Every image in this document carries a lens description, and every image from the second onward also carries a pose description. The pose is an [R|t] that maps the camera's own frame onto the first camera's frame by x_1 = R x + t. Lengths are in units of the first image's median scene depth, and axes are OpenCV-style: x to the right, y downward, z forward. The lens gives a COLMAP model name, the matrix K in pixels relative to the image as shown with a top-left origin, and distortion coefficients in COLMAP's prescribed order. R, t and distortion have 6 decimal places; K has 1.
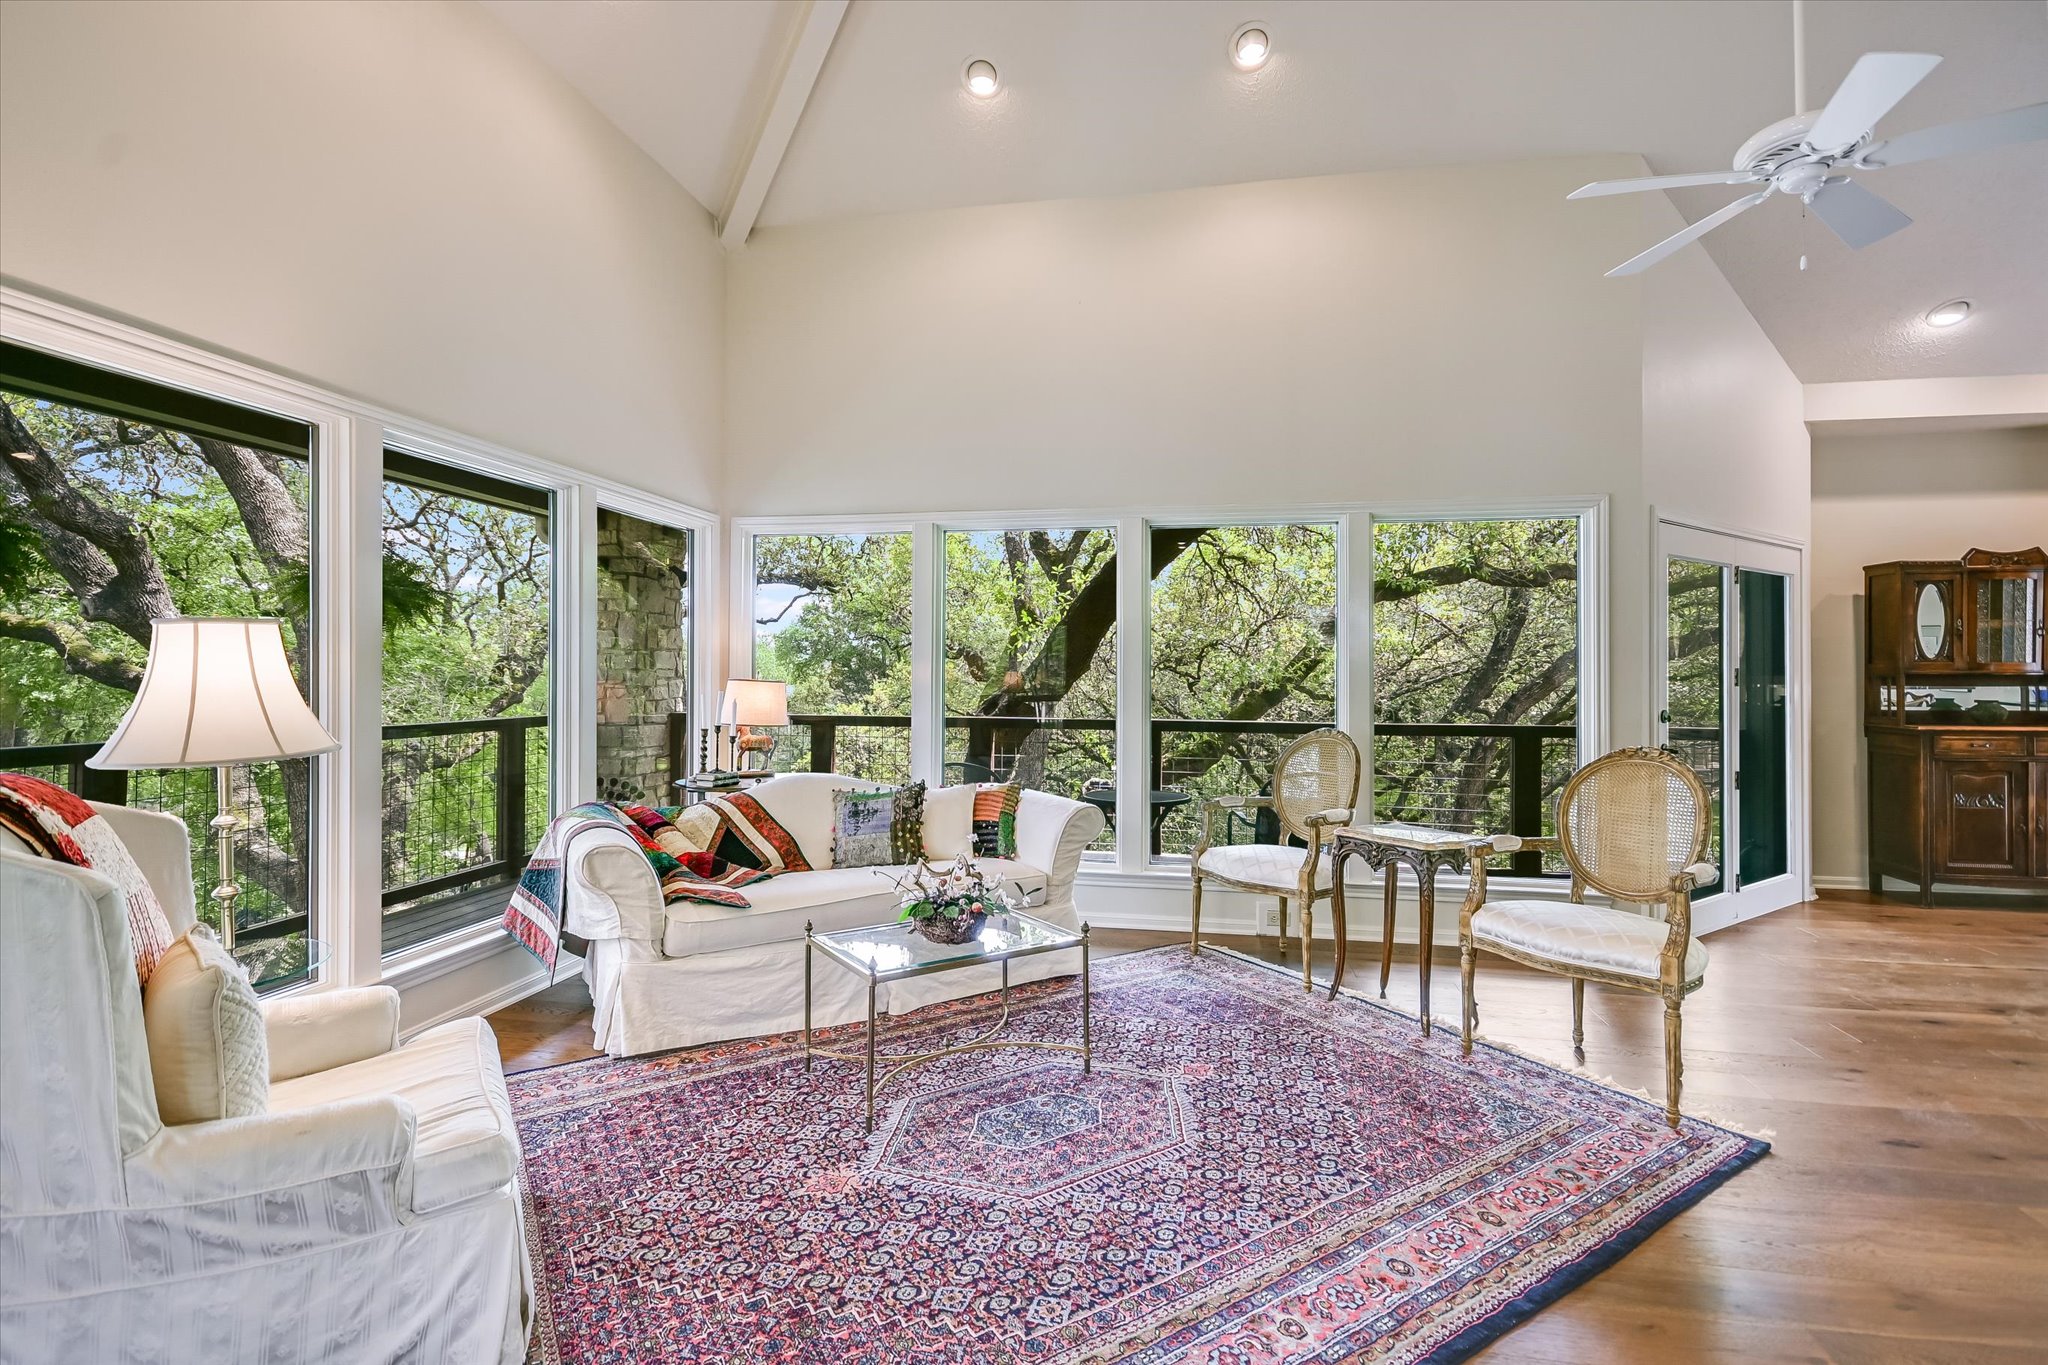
lens RADIAL K [[1000.3, 0, 1024.0], [0, 1000.3, 682.5], [0, 0, 1]] dist [0.011088, 0.000689]
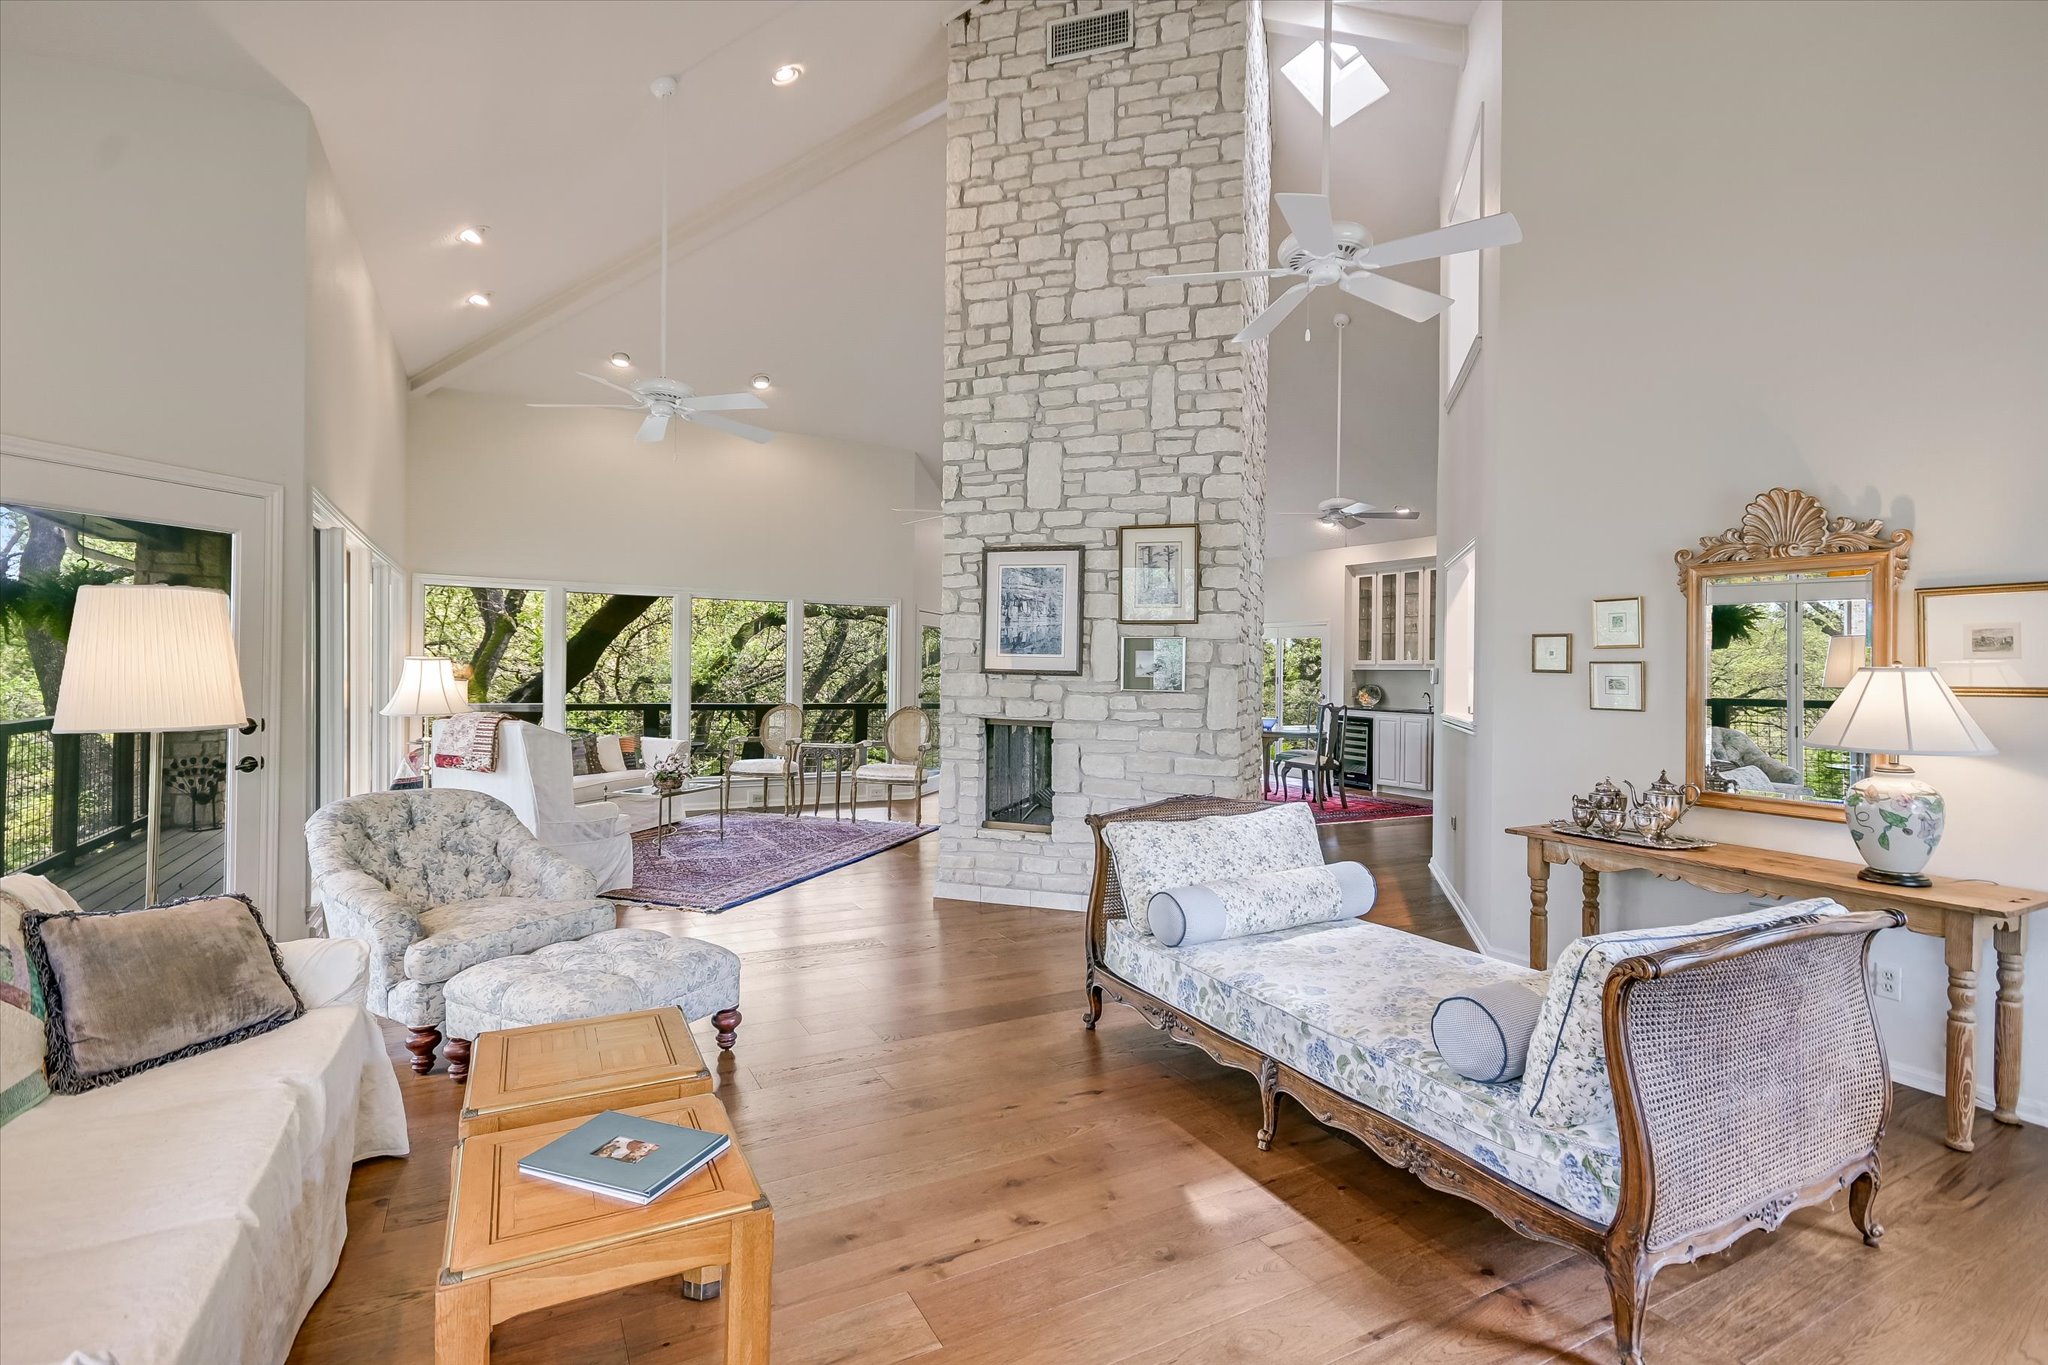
lens RADIAL K [[1000.3, 0, 1024.0], [0, 1000.3, 682.5], [0, 0, 1]] dist [0.011088, 0.000689]
pose [[0.789800, 0.014437, 0.613194, -0.590013], [-0.019062, 0.999818, 0.001012, -0.006246], [-0.613068, -0.012488, 0.789932, -0.969246]]
